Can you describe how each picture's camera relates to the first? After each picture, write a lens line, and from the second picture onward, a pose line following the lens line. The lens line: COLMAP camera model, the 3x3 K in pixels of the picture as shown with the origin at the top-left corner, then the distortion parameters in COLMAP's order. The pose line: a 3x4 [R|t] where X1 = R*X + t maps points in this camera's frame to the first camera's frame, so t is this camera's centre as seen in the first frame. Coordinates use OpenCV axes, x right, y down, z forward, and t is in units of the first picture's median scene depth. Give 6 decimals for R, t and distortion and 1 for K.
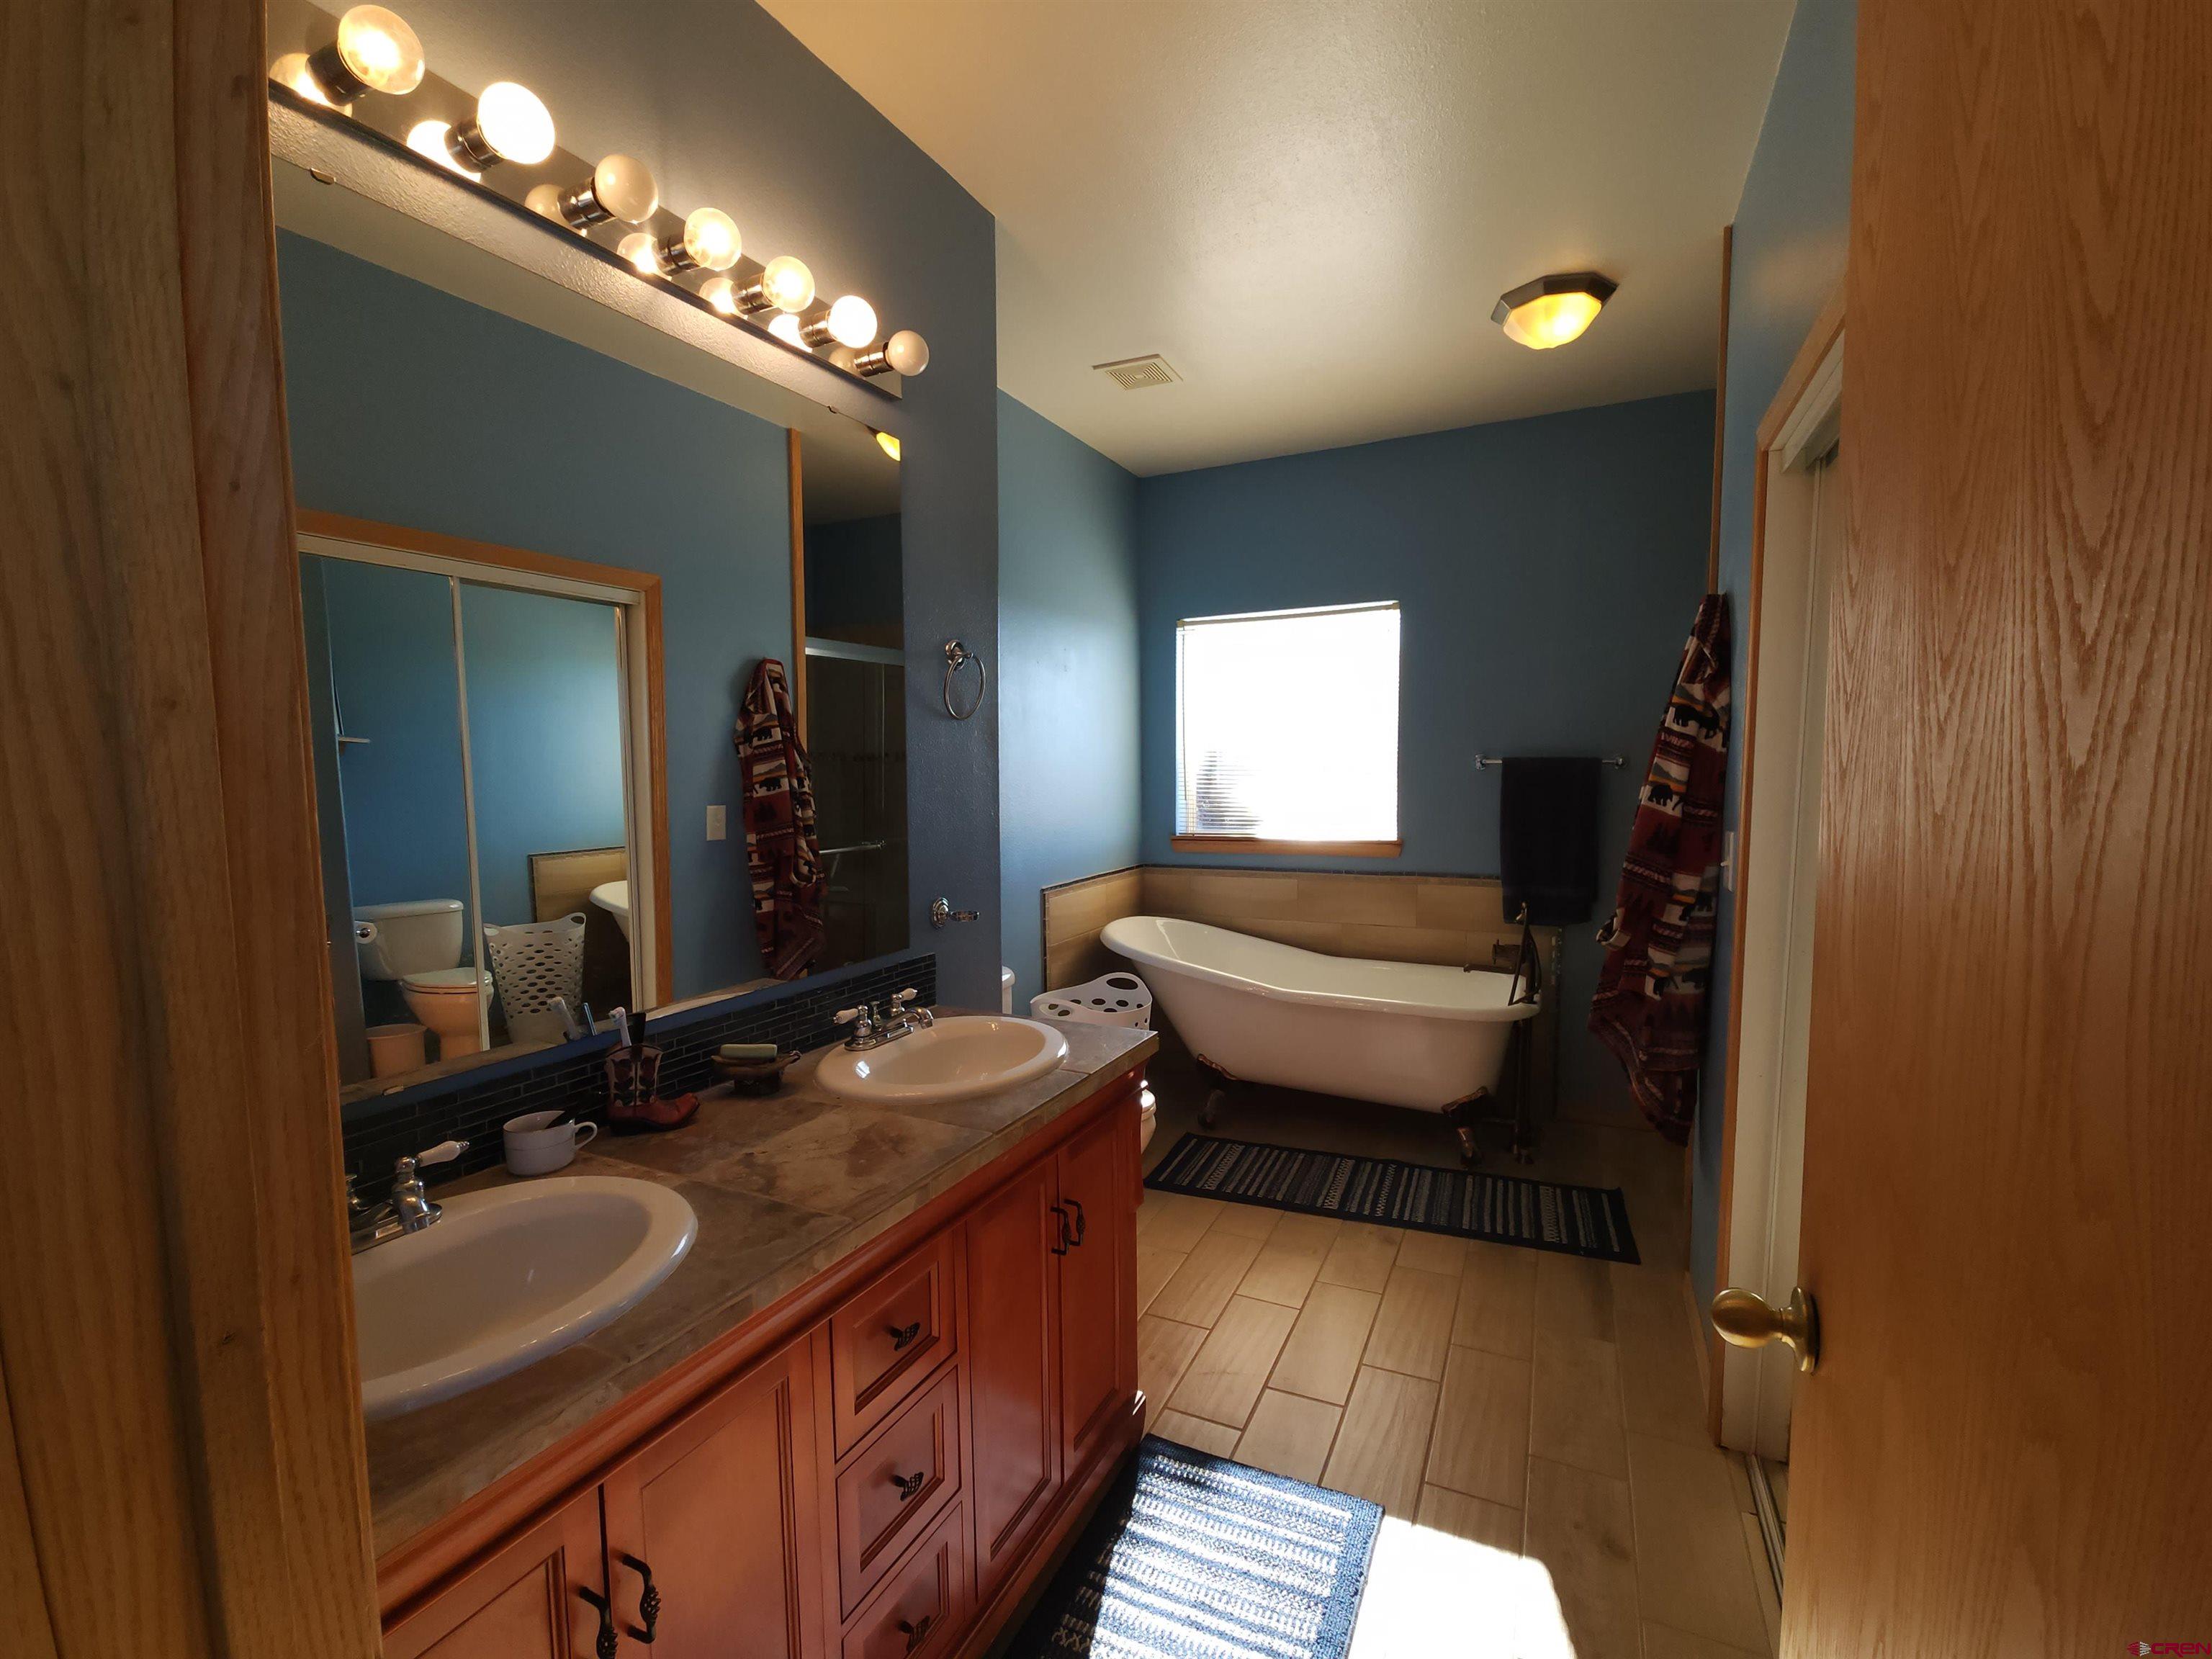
lens RADIAL K [[971.7, 0, 1106.0], [0, 971.7, 829.5], [0, 0, 1]] dist [-0.004466, -0.000881]
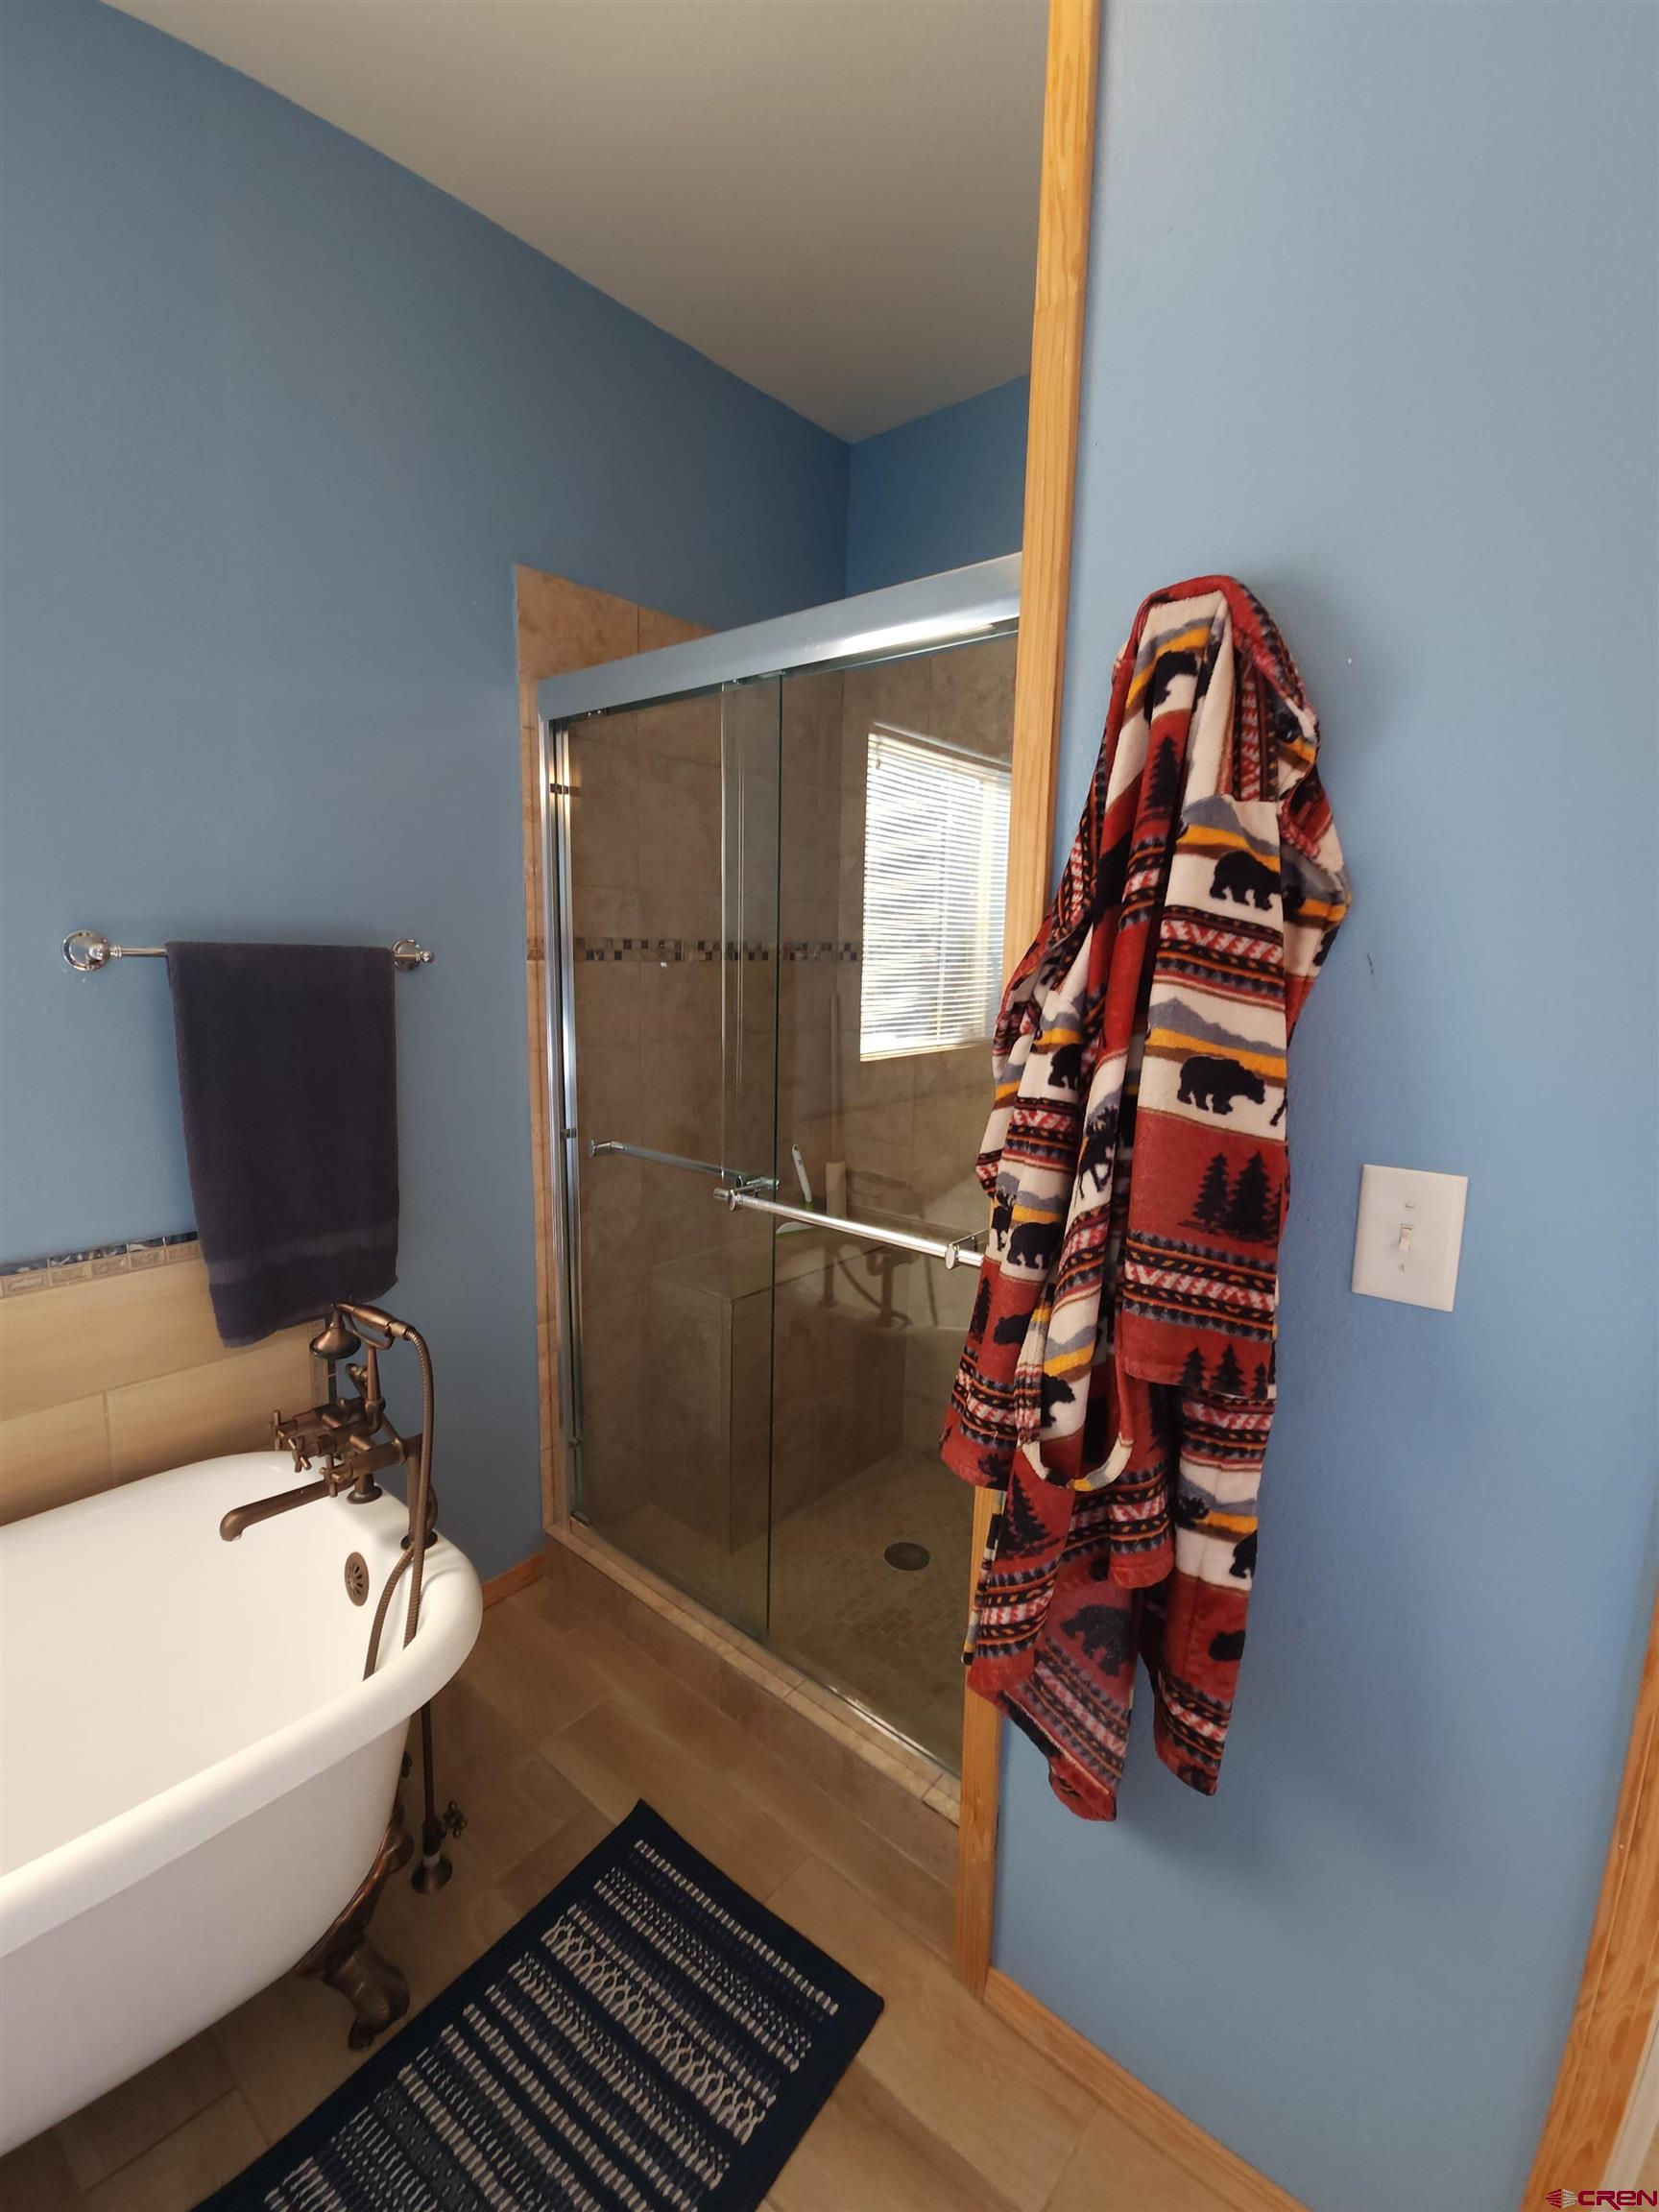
lens RADIAL K [[971.7, 0, 819.7], [0, 971.7, 1112.0], [0, 0, 1]] dist [-0.004466, -0.000881]
pose [[0.252807, -0.155136, 0.954998, 0.160767], [0.027190, 0.987810, 0.153269, -0.087782], [-0.967135, -0.012781, 0.253944, 1.044562]]
